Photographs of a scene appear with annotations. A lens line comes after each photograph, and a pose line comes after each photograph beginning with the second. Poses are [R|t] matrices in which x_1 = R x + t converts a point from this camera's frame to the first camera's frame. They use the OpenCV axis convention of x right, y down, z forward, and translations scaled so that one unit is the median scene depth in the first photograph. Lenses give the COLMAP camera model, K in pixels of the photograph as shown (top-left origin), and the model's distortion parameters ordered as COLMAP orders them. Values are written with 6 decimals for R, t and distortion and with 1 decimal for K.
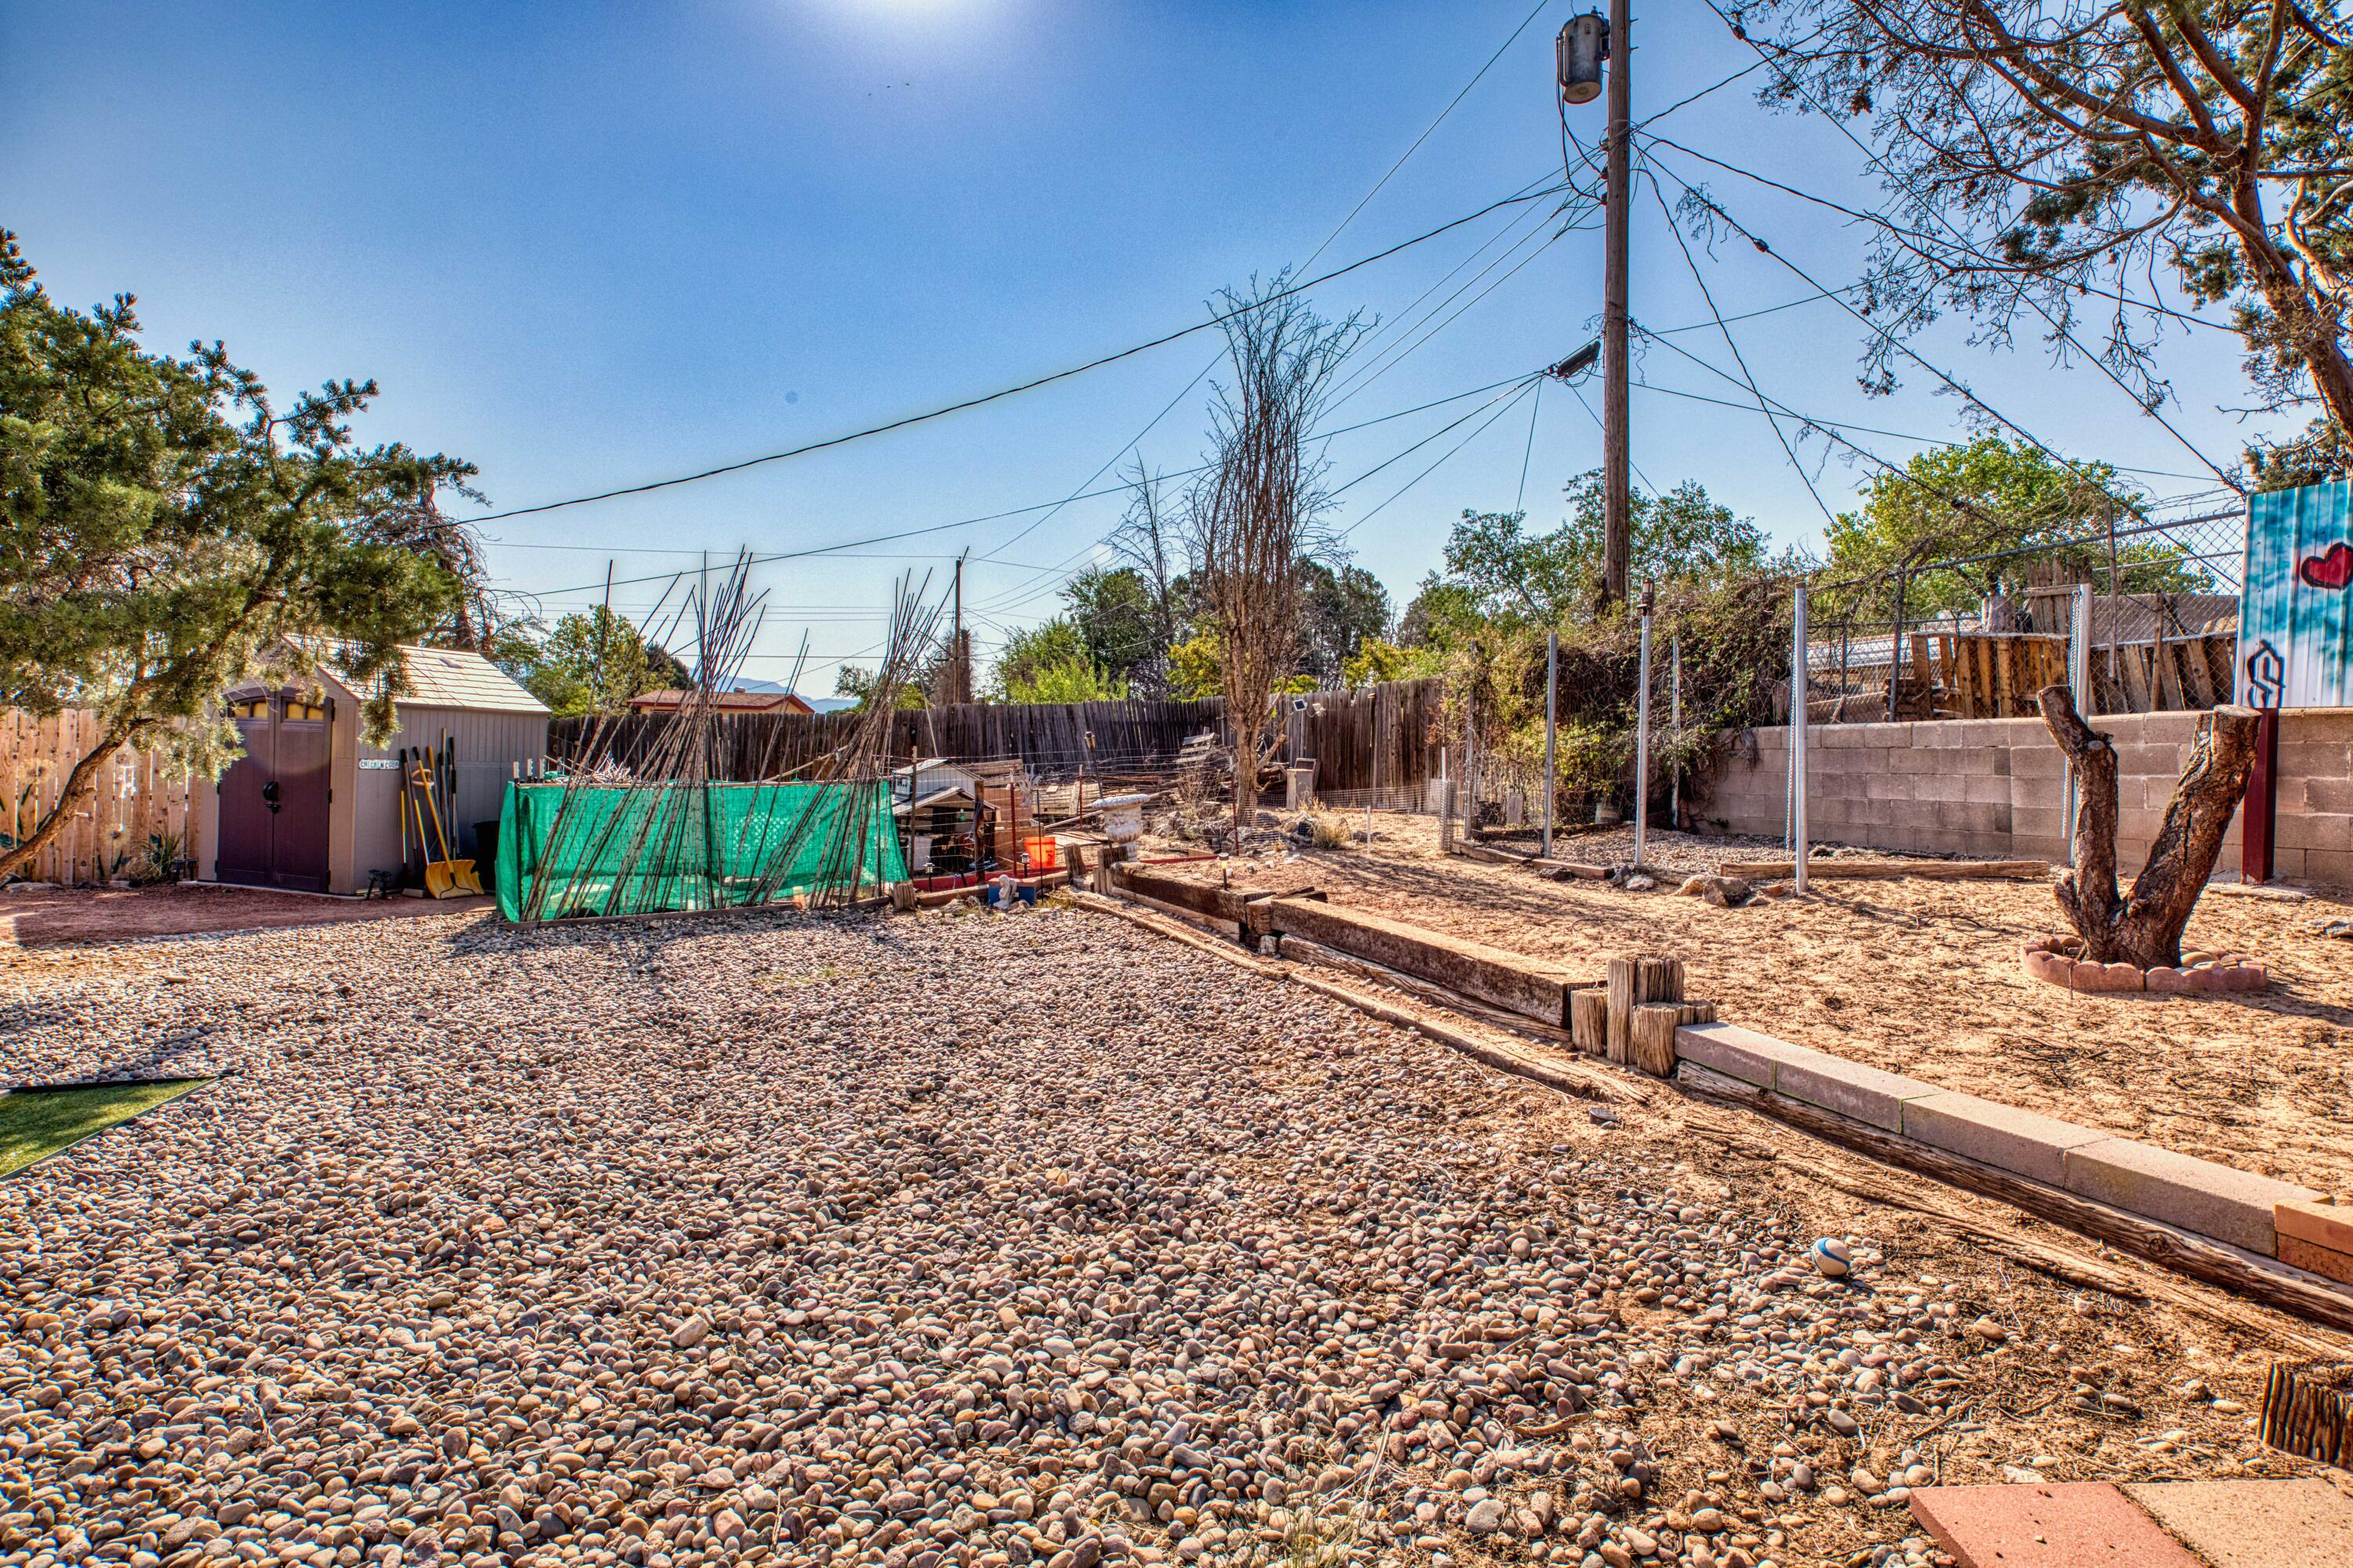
lens RADIAL K [[1170.2, 0, 1176.5], [0, 1170.2, 784.0], [0, 0, 1]] dist [0.012108, -0.000582]
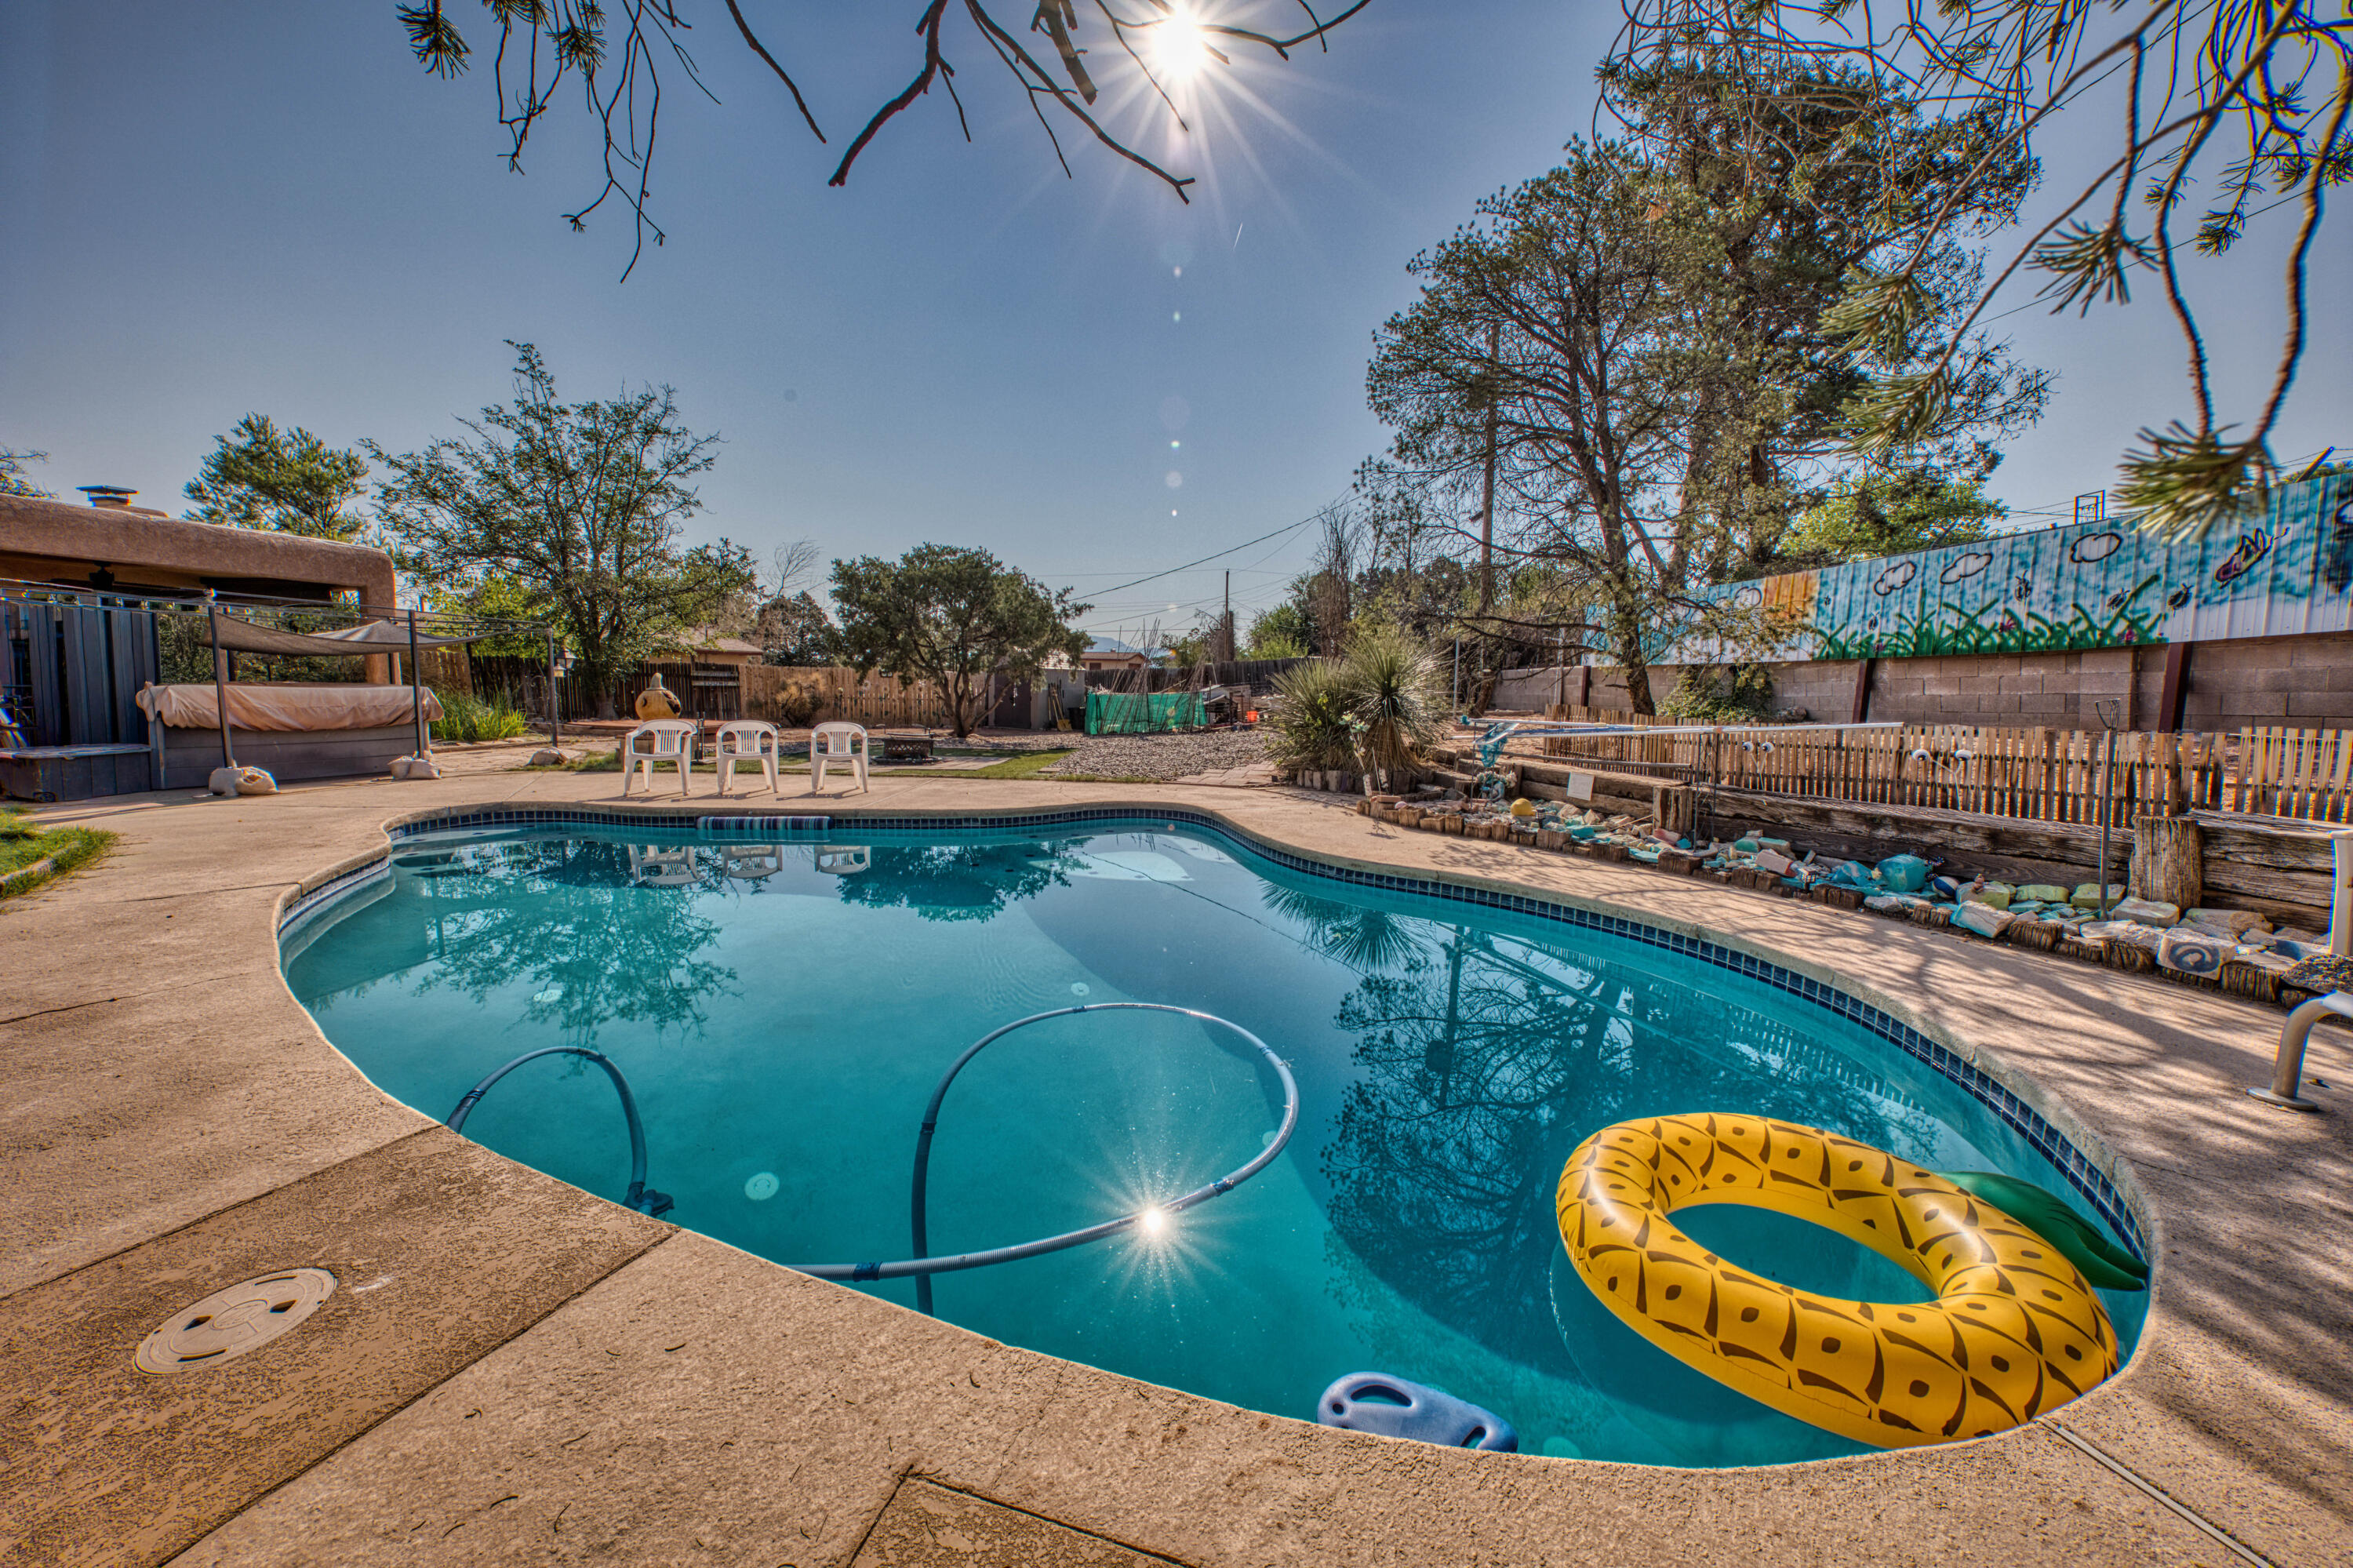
lens RADIAL K [[799.2, 0, 1176.5], [0, 799.2, 784.0], [0, 0, 1]] dist [-0.000879, -0.000196]
pose [[0.969142, 0.020563, -0.245645, 0.179086], [0.004028, 0.995060, 0.099191, 0.024634], [0.246471, -0.097119, 0.964272, -0.907620]]
